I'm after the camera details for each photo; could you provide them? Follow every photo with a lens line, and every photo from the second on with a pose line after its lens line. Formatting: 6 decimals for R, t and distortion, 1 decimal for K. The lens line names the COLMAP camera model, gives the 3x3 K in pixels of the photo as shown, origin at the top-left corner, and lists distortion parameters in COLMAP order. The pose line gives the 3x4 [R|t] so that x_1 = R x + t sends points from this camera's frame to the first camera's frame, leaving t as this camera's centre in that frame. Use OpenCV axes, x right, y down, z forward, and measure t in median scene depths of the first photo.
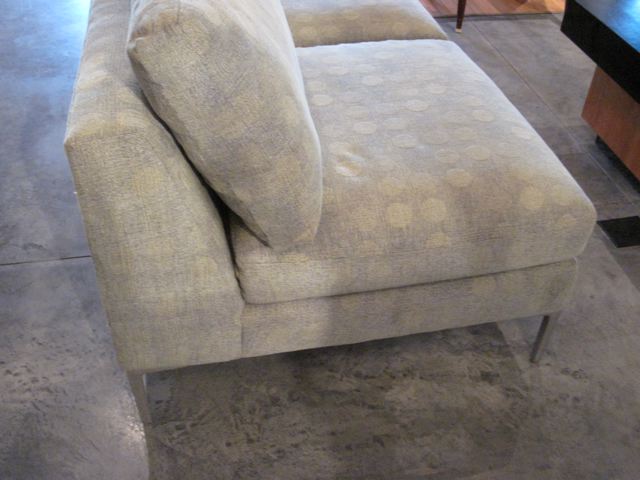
lens RADIAL K [[675.2, 0, 320.0], [0, 675.2, 240.0], [0, 0, 1]] dist [-0.084434, 0.015490]
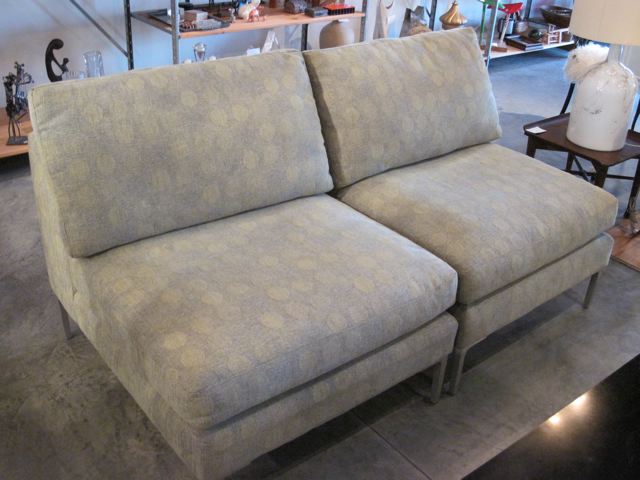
lens RADIAL K [[675.2, 0, 320.0], [0, 675.2, 240.0], [0, 0, 1]] dist [-0.084434, 0.015490]
pose [[0.447566, 0.433010, -0.782424, 1.069120], [-0.596623, 0.796338, 0.099427, -0.395304], [0.666127, 0.422312, 0.614758, 0.328389]]
